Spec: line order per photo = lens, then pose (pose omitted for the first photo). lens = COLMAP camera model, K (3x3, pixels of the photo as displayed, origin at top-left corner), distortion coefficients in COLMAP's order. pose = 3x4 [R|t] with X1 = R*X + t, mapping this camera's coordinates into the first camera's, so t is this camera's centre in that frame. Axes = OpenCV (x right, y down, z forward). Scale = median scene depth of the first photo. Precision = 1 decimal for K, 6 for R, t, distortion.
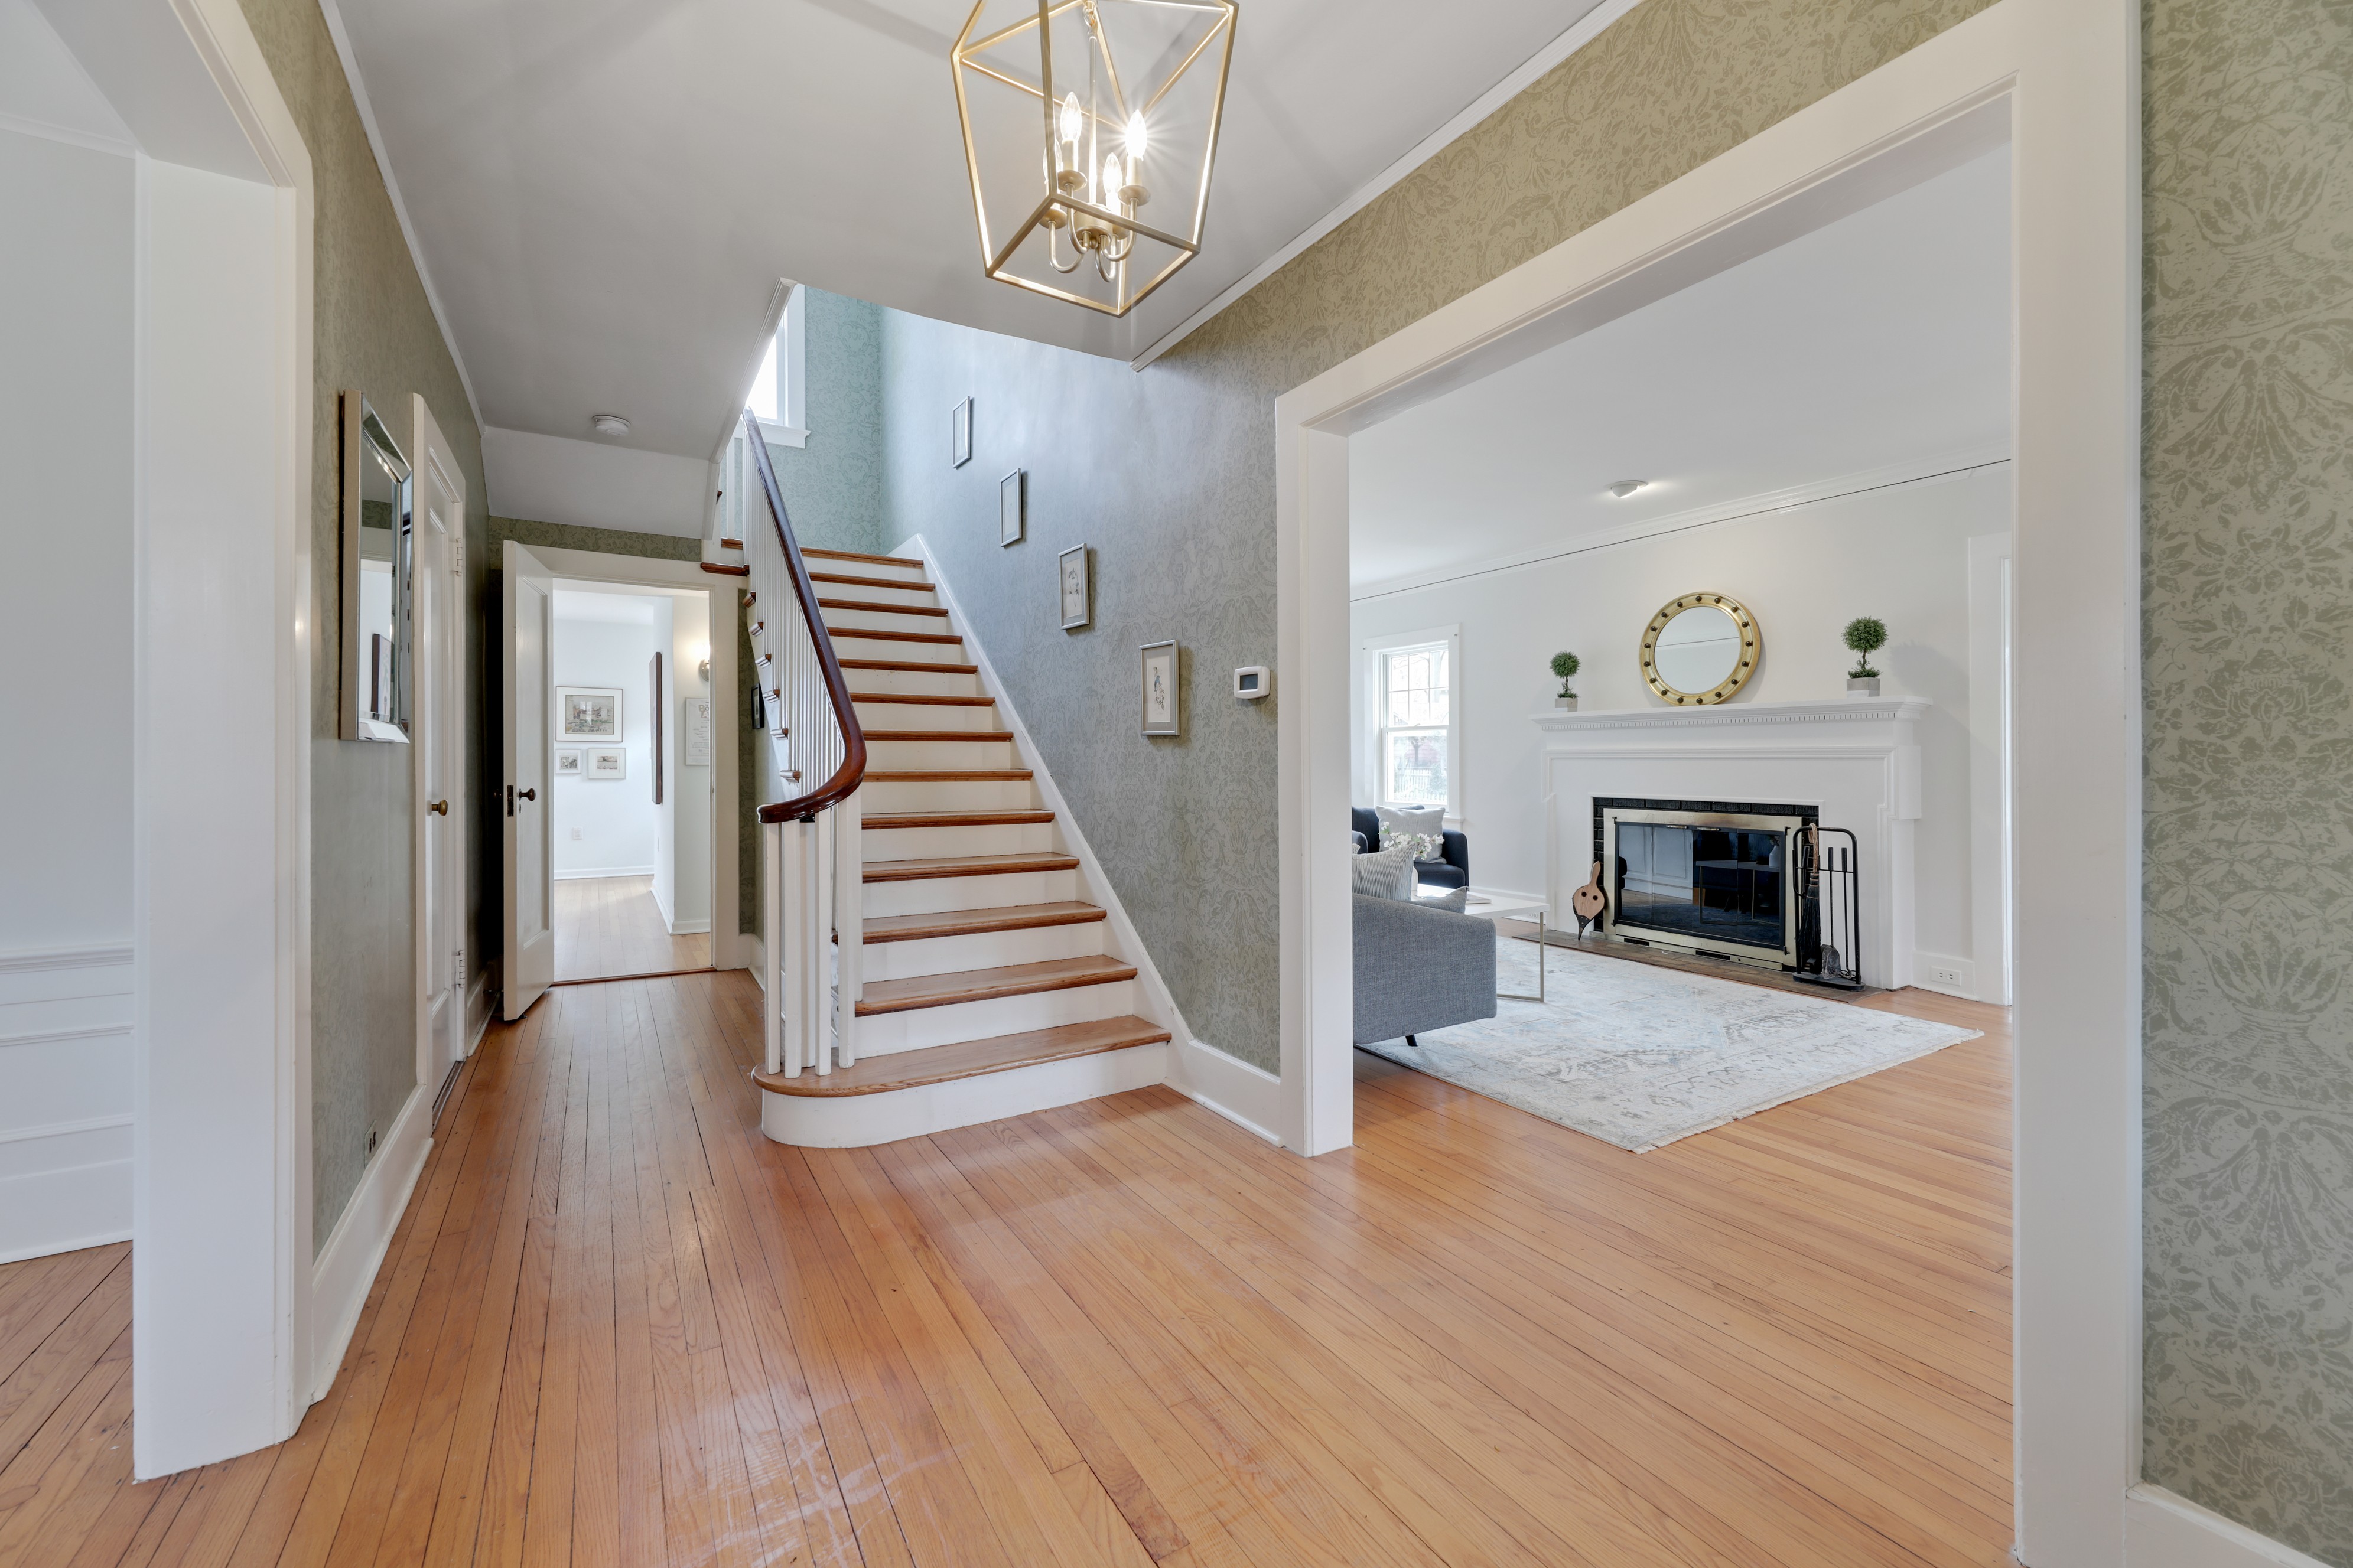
lens RADIAL K [[959.8, 0, 1143.9], [0, 959.8, 751.8], [0, 0, 1]] dist [0.003582, -0.005786]
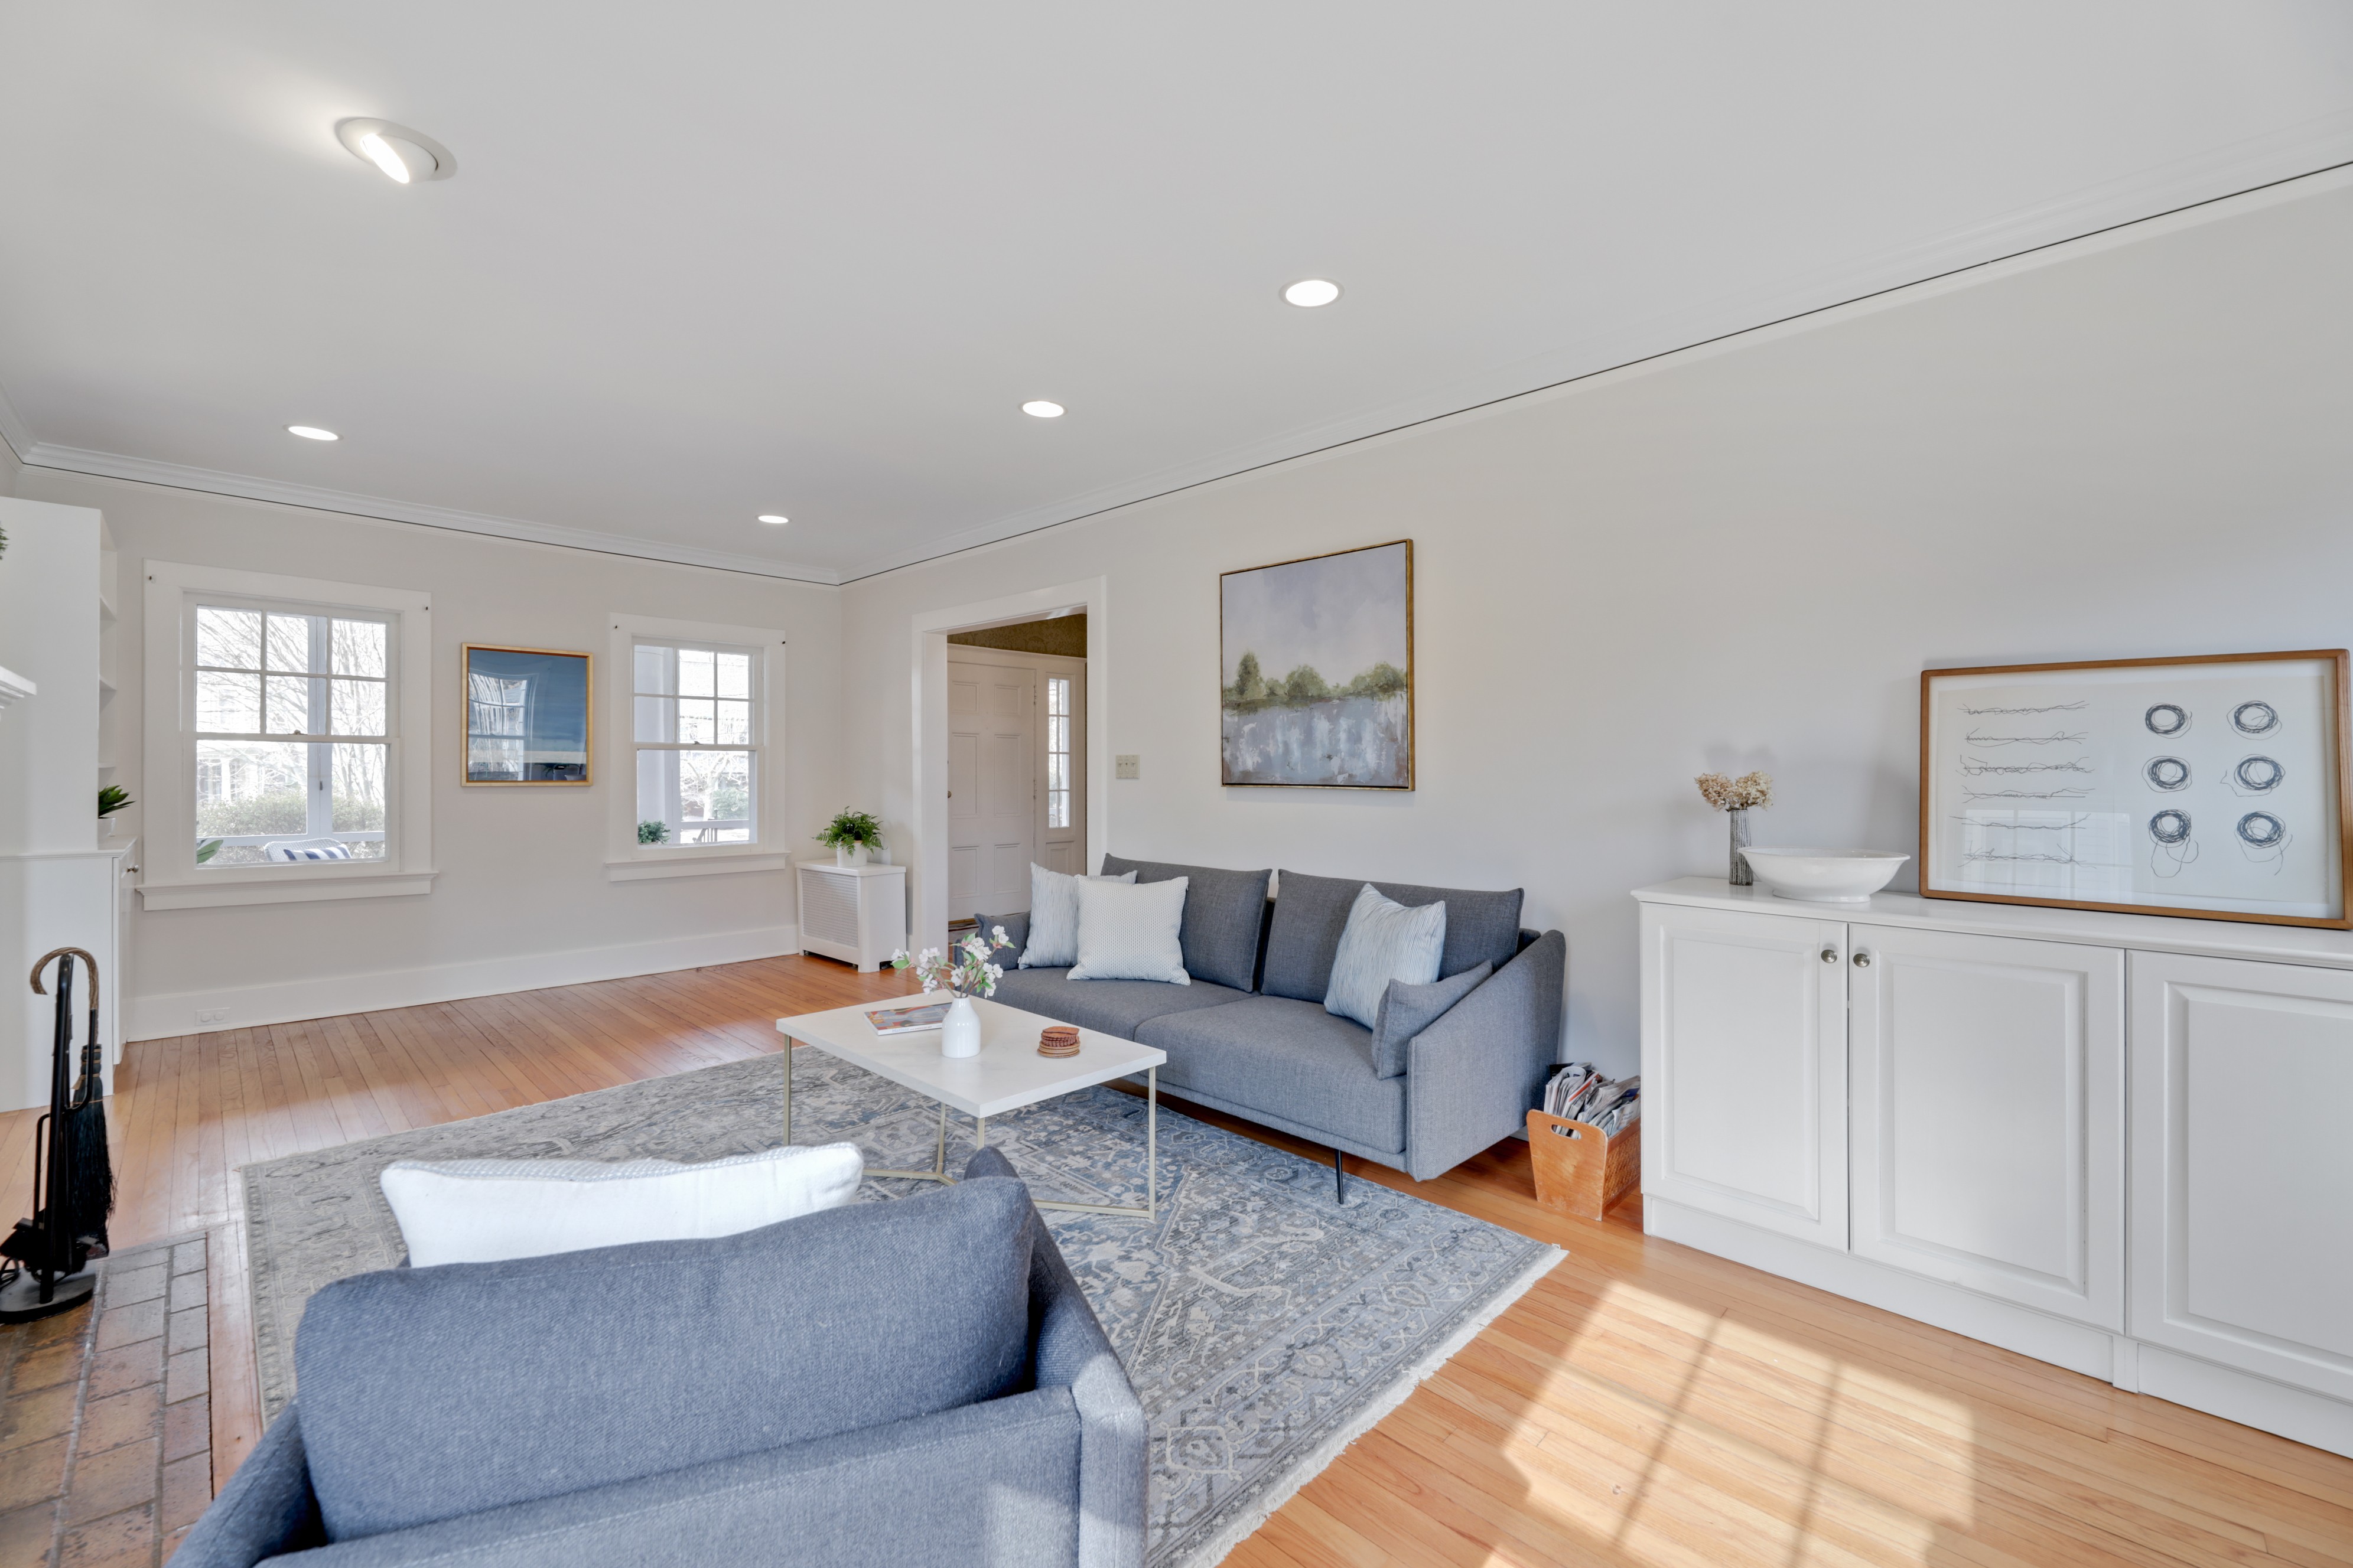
lens RADIAL K [[954.8, 0, 1181.7], [0, 954.8, 767.0], [0, 0, 1]] dist [0.001929, 0.000012]
pose [[-0.961311, -0.000676, -0.275464, 0.316709], [0.000887, 0.999984, -0.005550, -0.011325], [0.275464, -0.005580, -0.961295, 1.608993]]
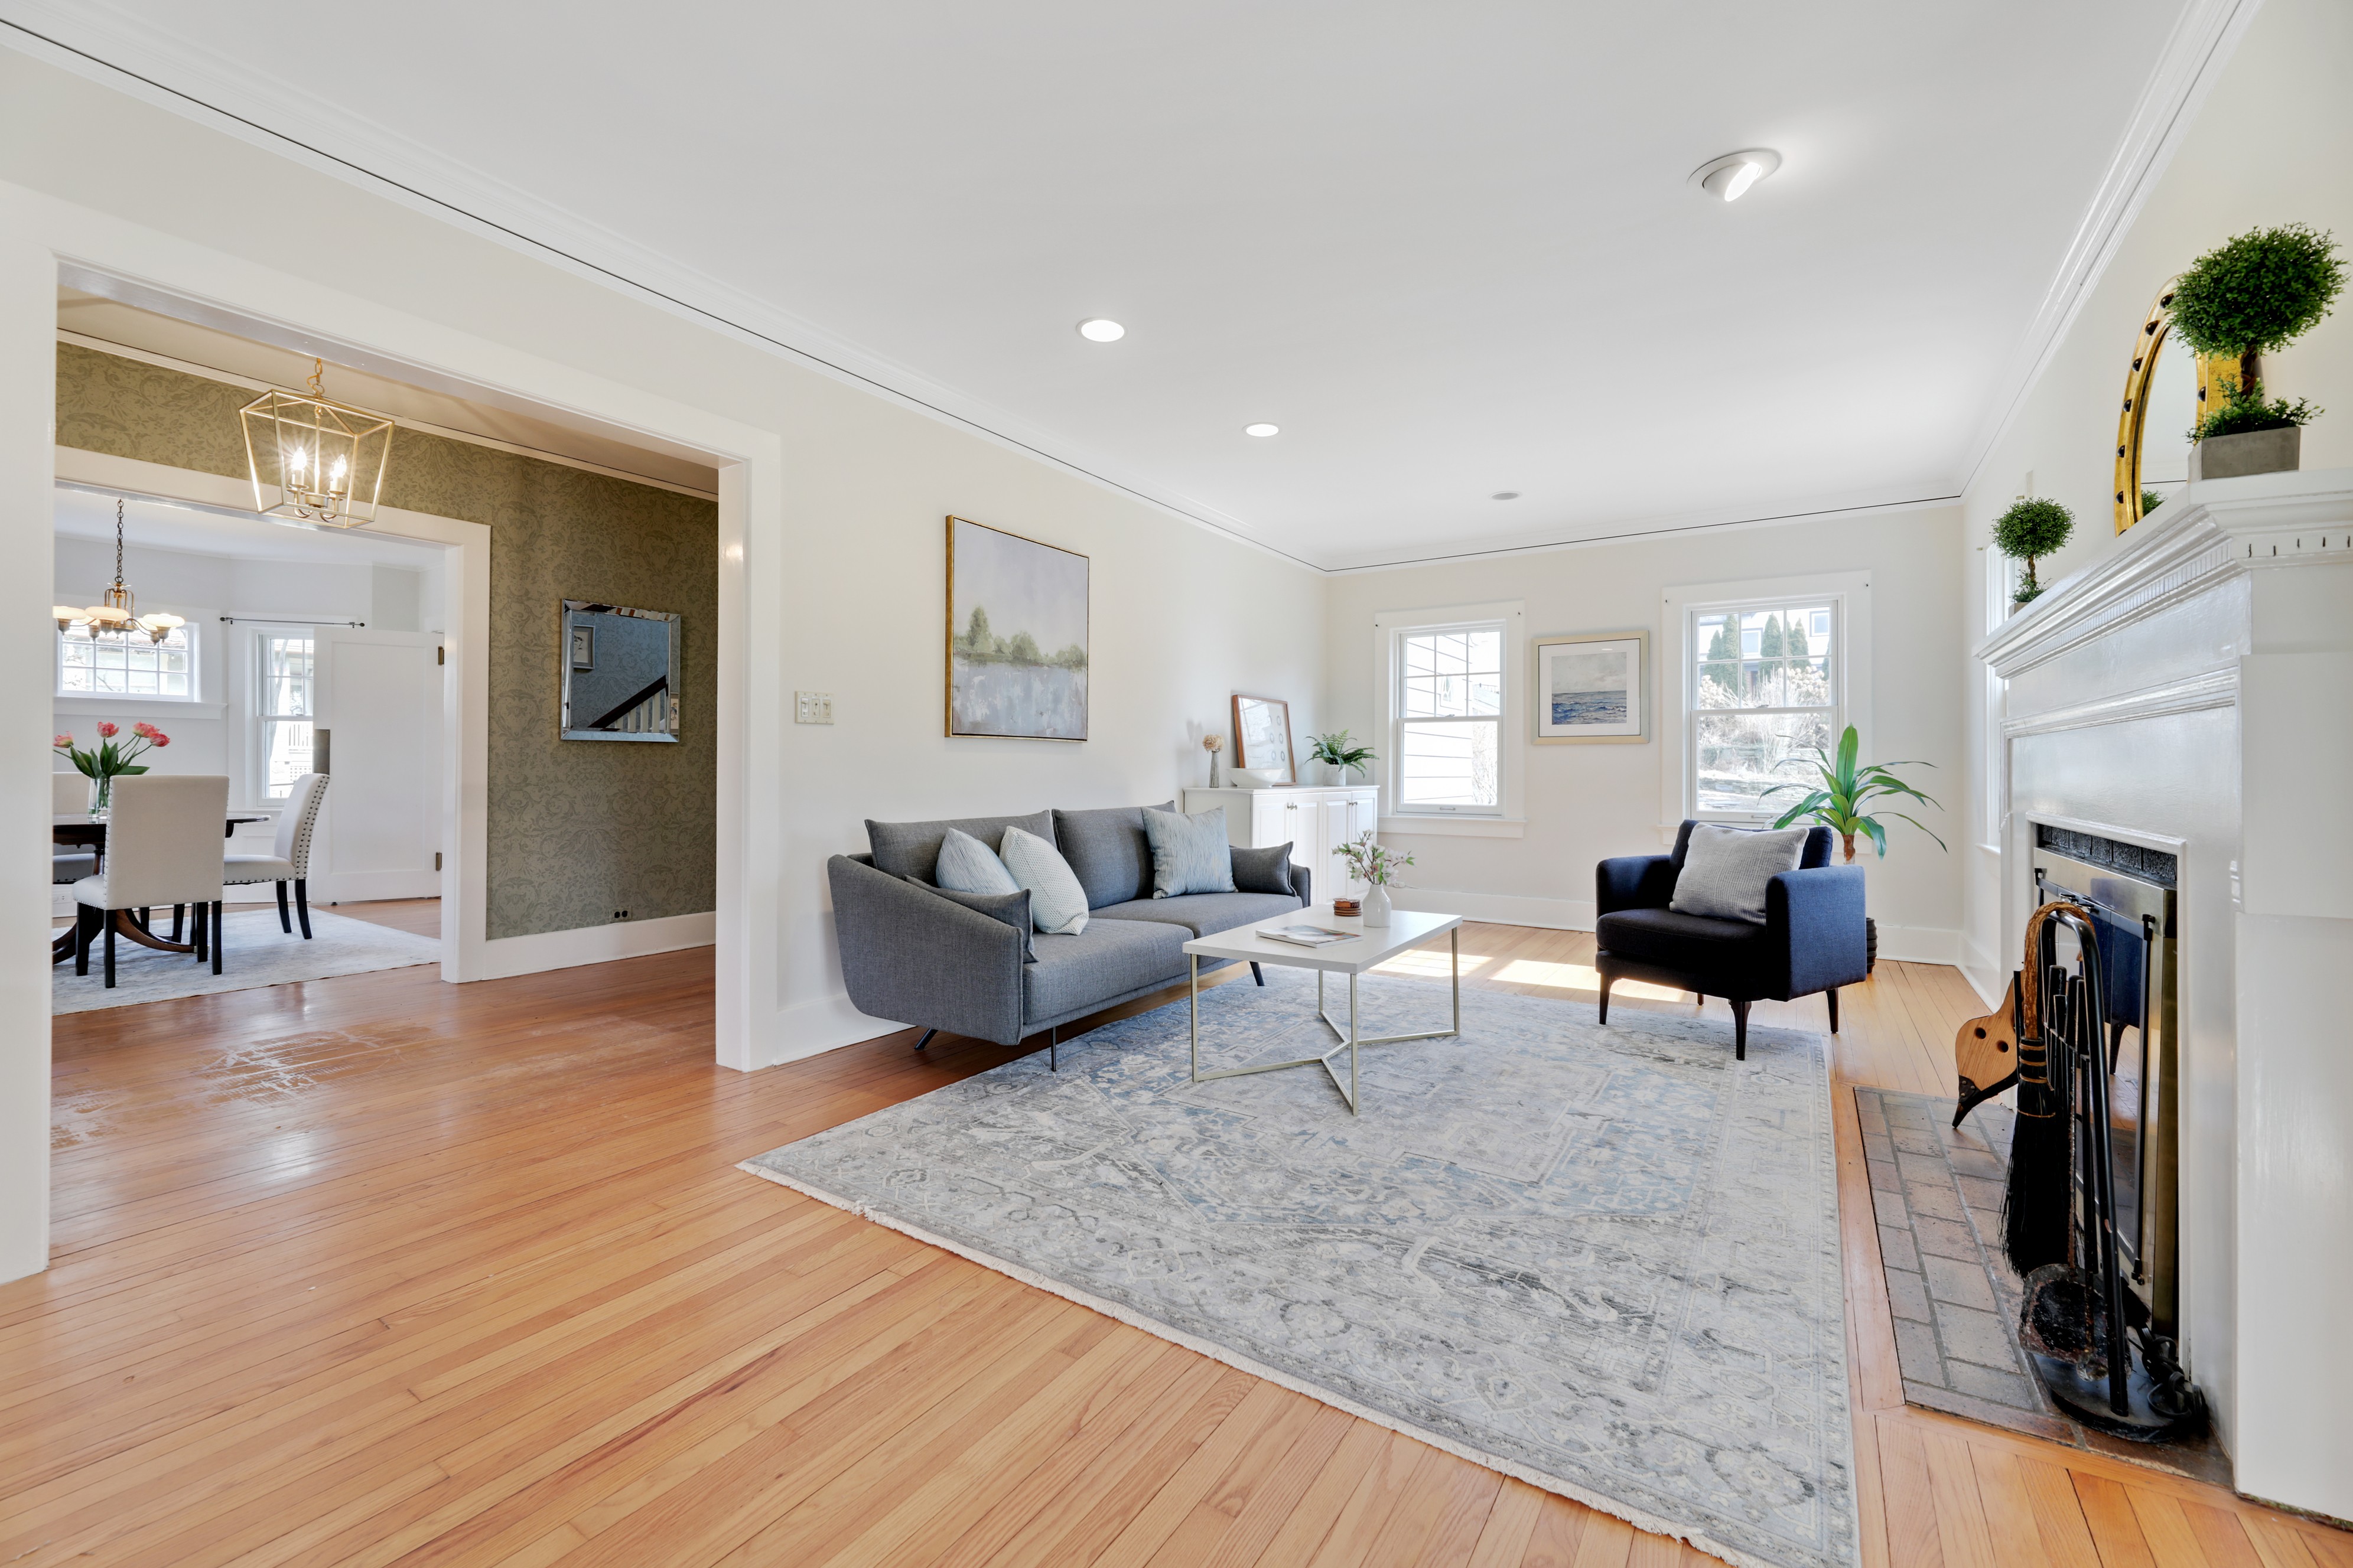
lens RADIAL K [[959.8, 0, 1150.1], [0, 959.8, 762.0], [0, 0, 1]] dist [0.003582, -0.005786]
pose [[0.433804, -0.003731, -0.900999, 0.878112], [0.001237, 0.999993, -0.003546, 0.027245], [0.901006, 0.000423, 0.433806, 0.566777]]
